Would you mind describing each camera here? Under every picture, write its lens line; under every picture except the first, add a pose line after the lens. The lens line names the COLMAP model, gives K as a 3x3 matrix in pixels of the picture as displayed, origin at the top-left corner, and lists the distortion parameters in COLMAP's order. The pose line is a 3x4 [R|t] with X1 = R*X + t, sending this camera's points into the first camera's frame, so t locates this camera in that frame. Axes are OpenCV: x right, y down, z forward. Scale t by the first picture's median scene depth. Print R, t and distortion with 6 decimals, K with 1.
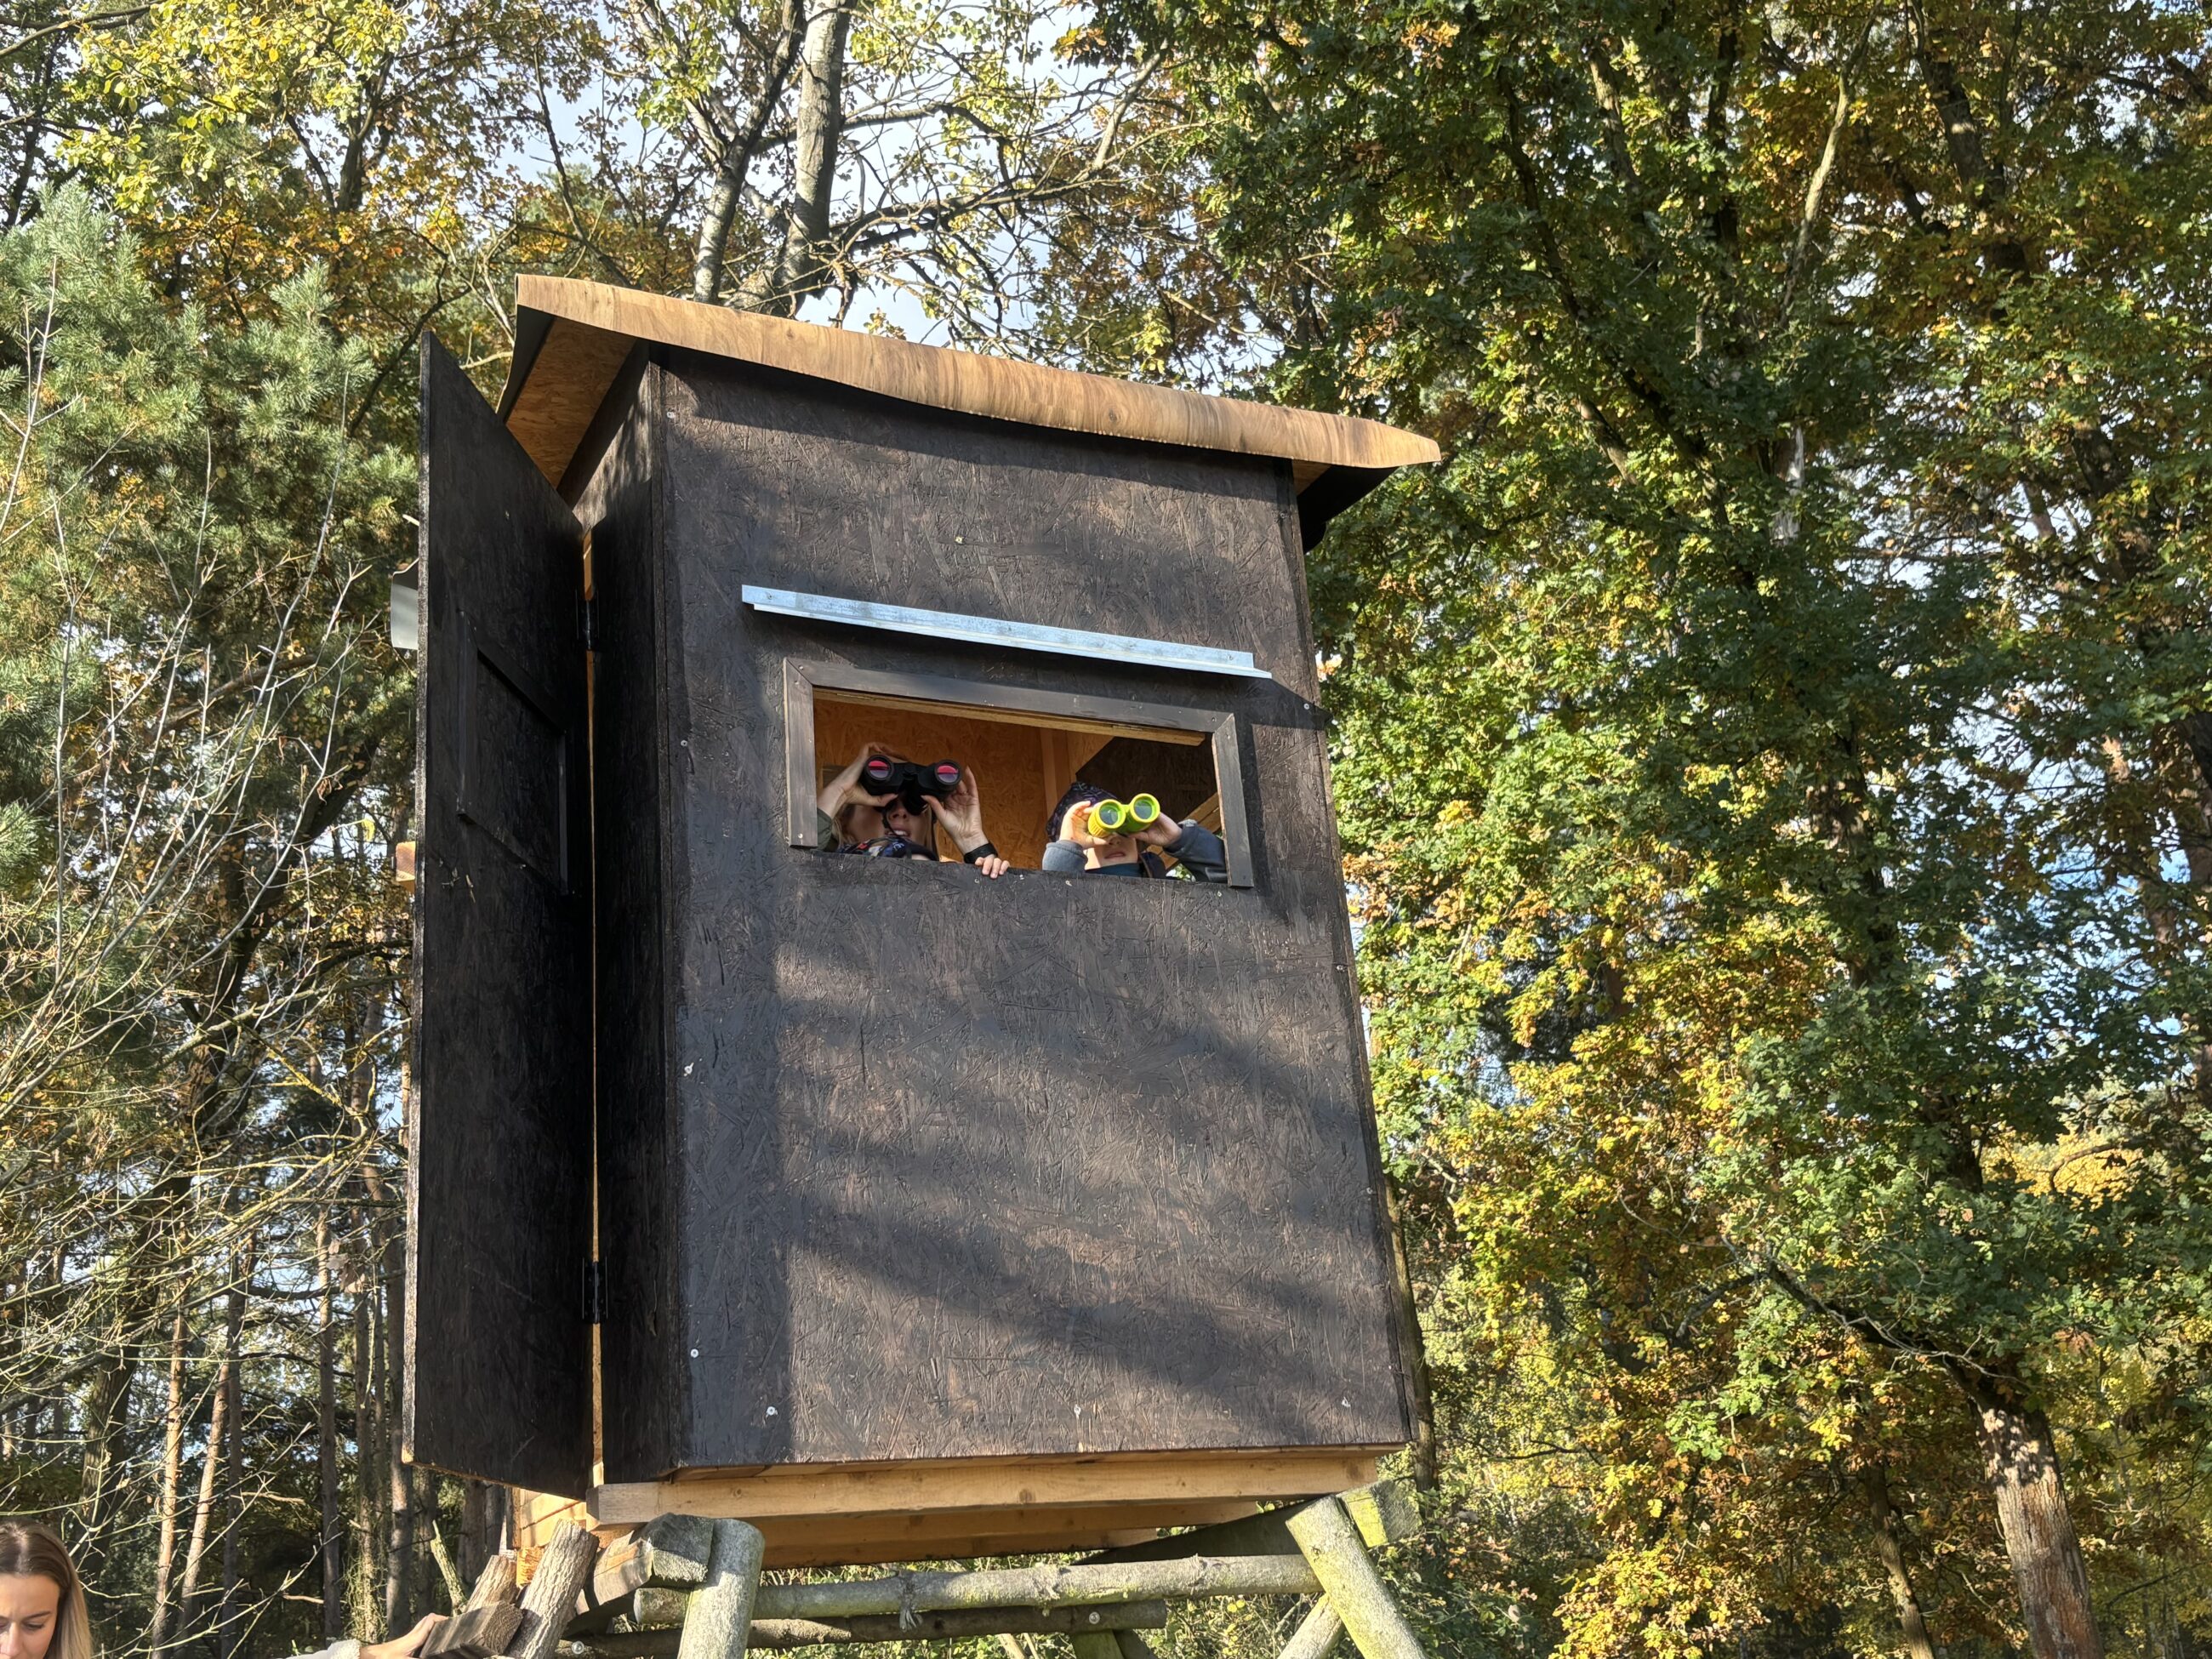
lens RADIAL K [[2365.3, 0, 1093.2], [0, 2365.3, 824.7], [0, 0, 1]] dist [0.197066, -0.694380]
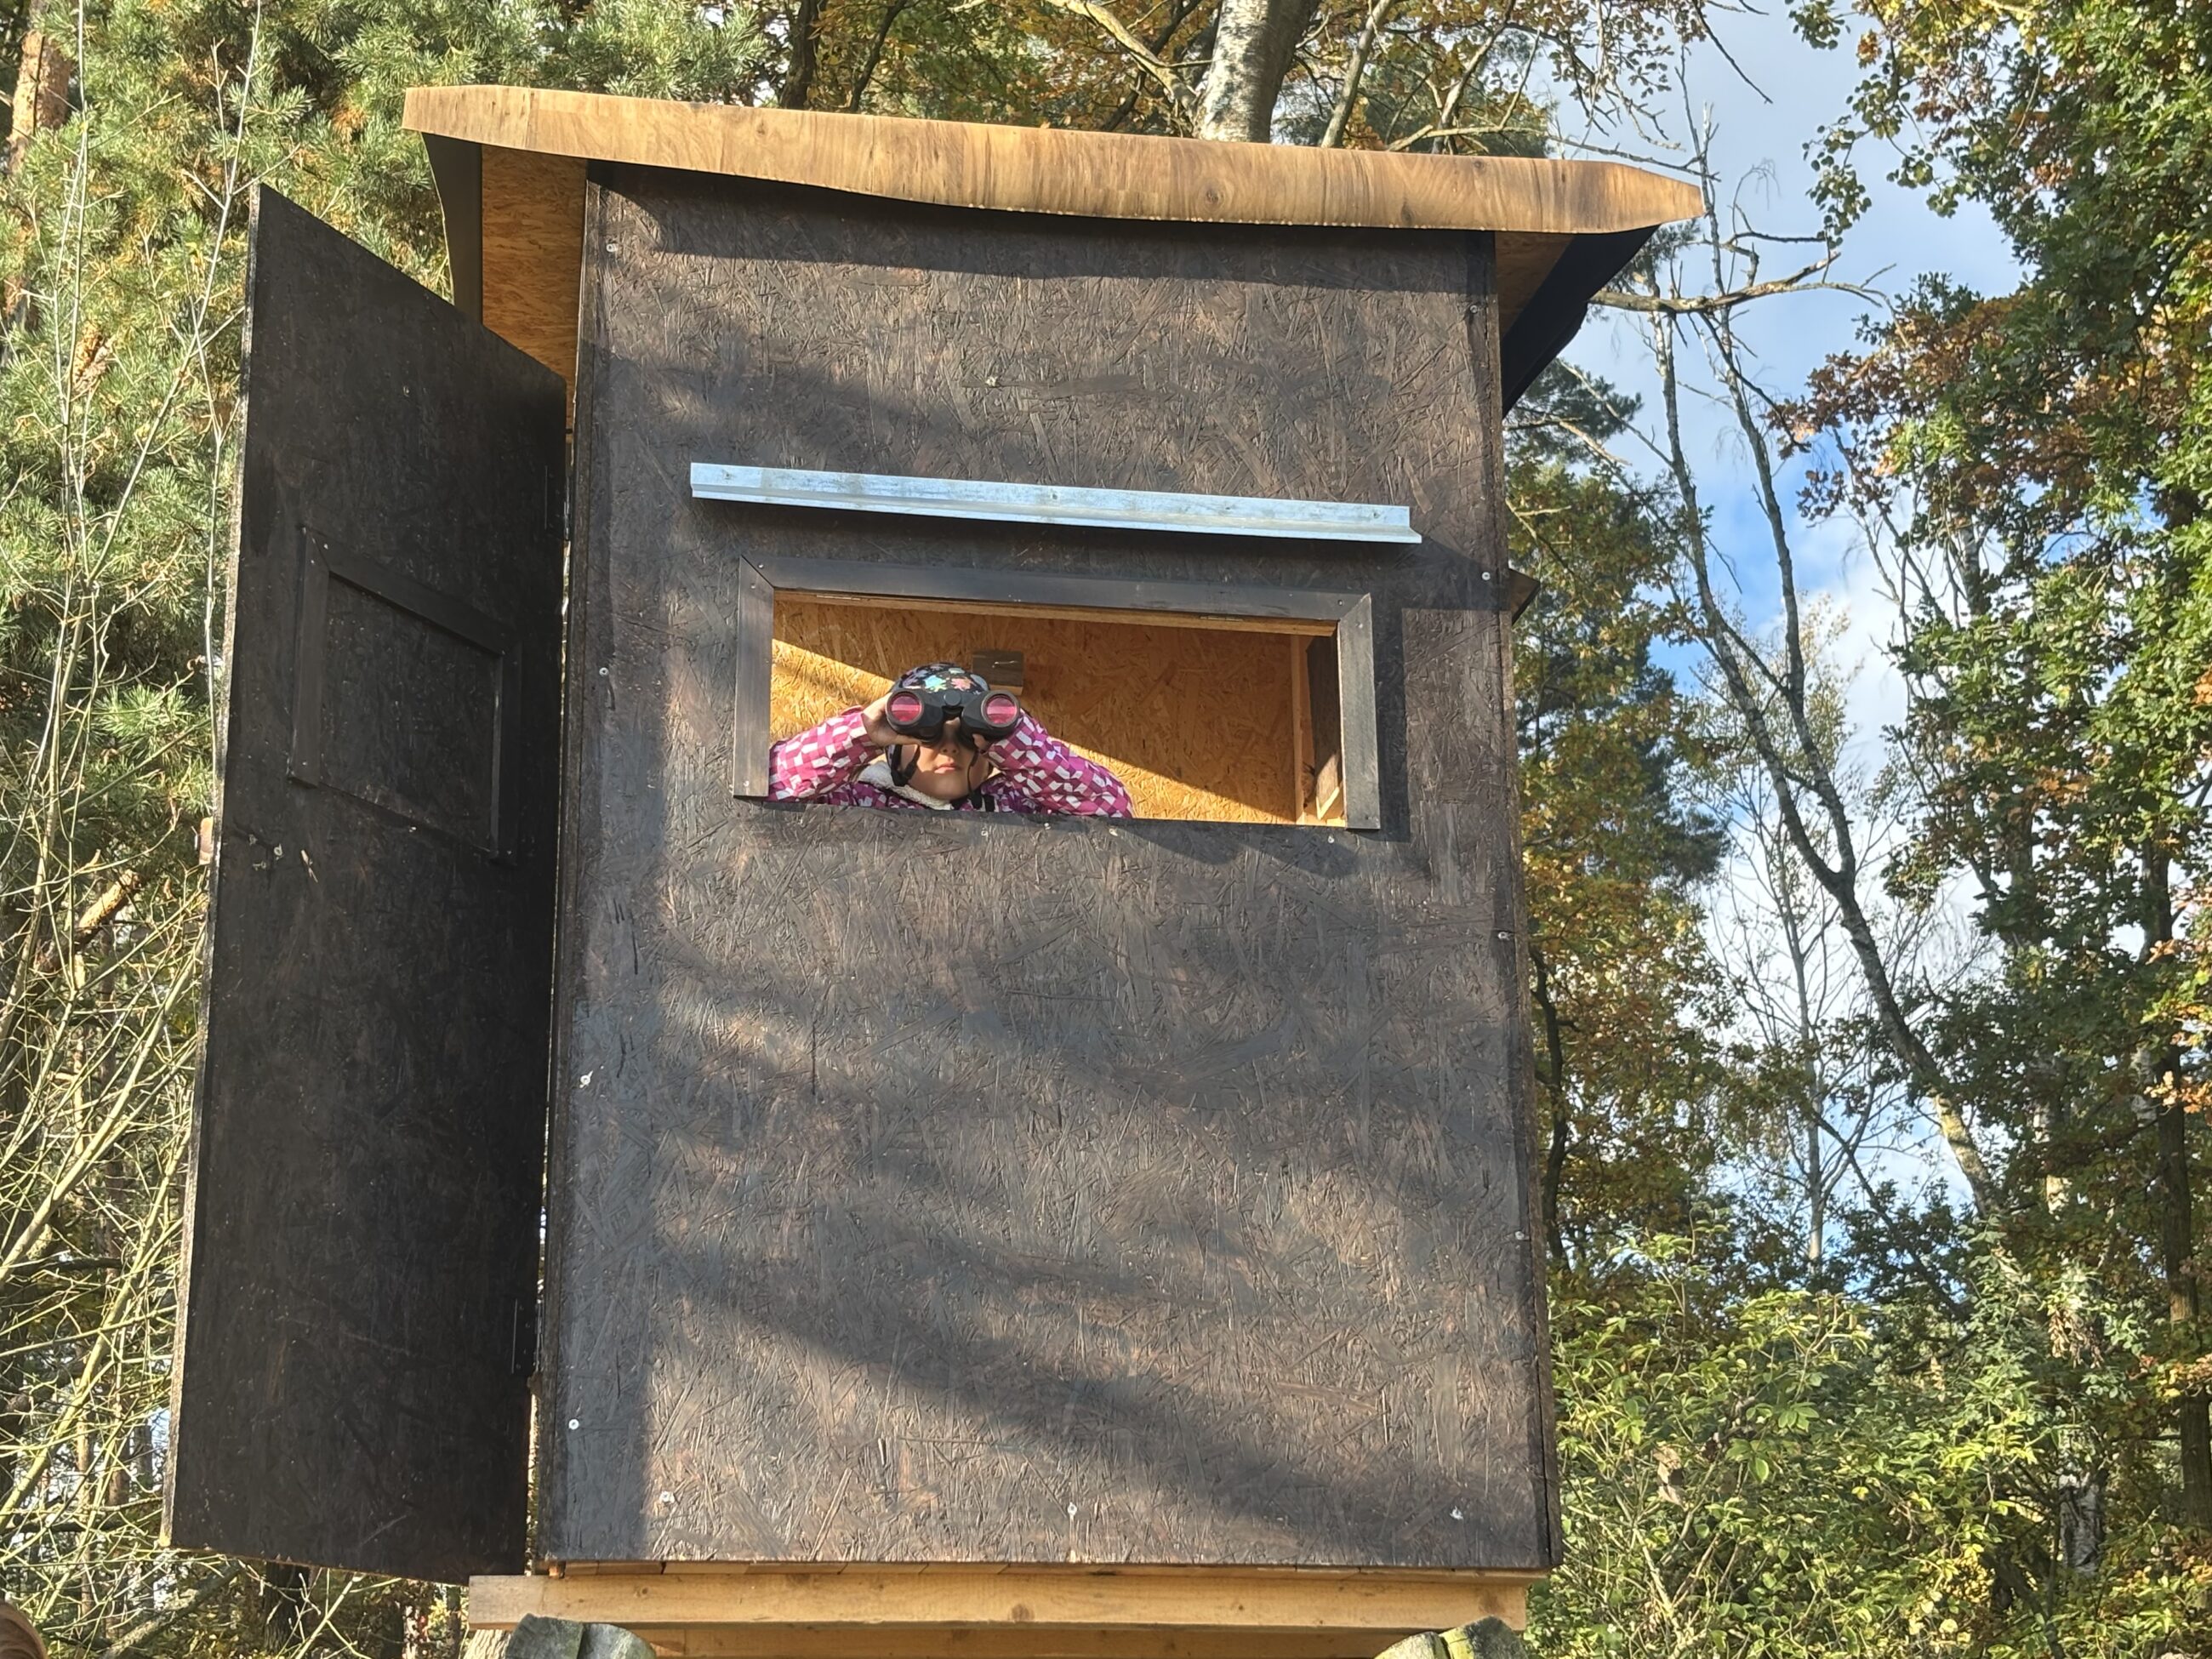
lens RADIAL K [[3495.7, 0, 1087.2], [0, 3495.7, 830.1], [0, 0, 1]] dist [0.229686, -0.947259]
pose [[0.958246, -0.011792, -0.285702, 0.290709], [0.031510, 0.997419, 0.064518, -0.046922], [0.284204, -0.070827, 0.956144, -0.083123]]
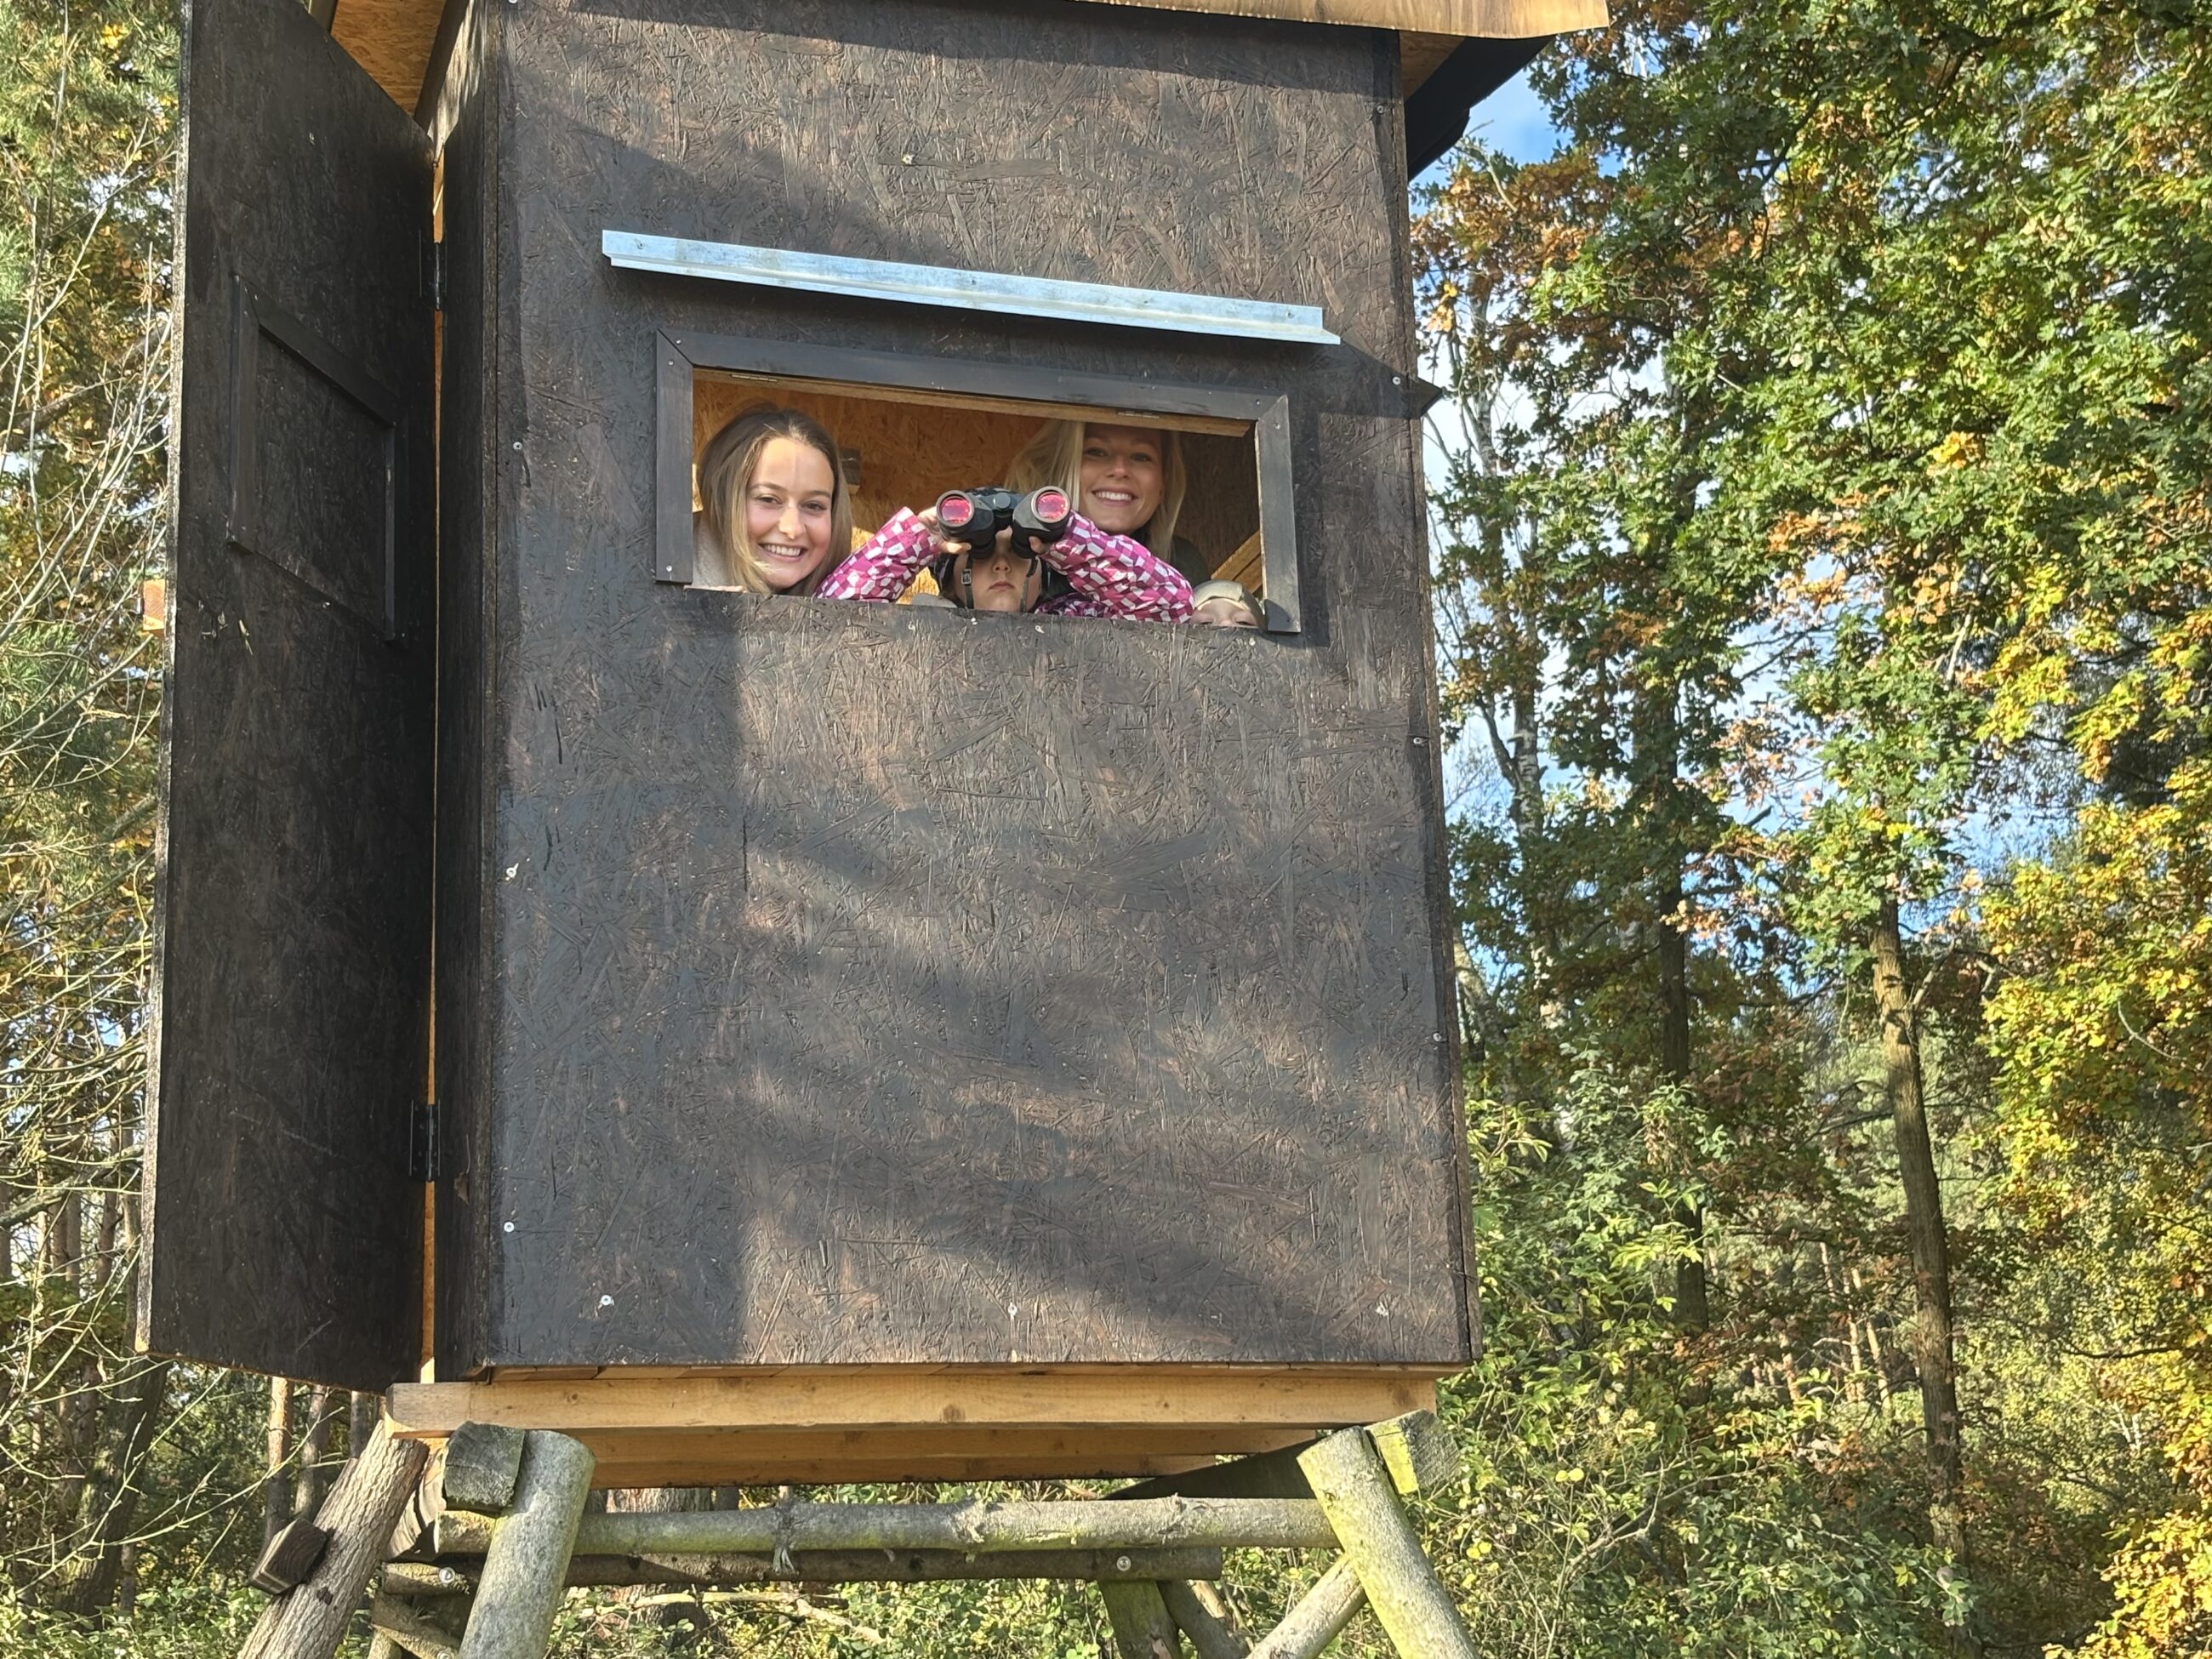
lens RADIAL K [[3393.7, 0, 1107.2], [0, 3393.7, 839.6], [0, 0, 1]] dist [0.214417, -0.899263]
pose [[0.990945, 0.015655, -0.133351, 0.148755], [0.000137, 0.993061, 0.117601, -0.034098], [0.134267, -0.116555, 0.984067, -0.066664]]
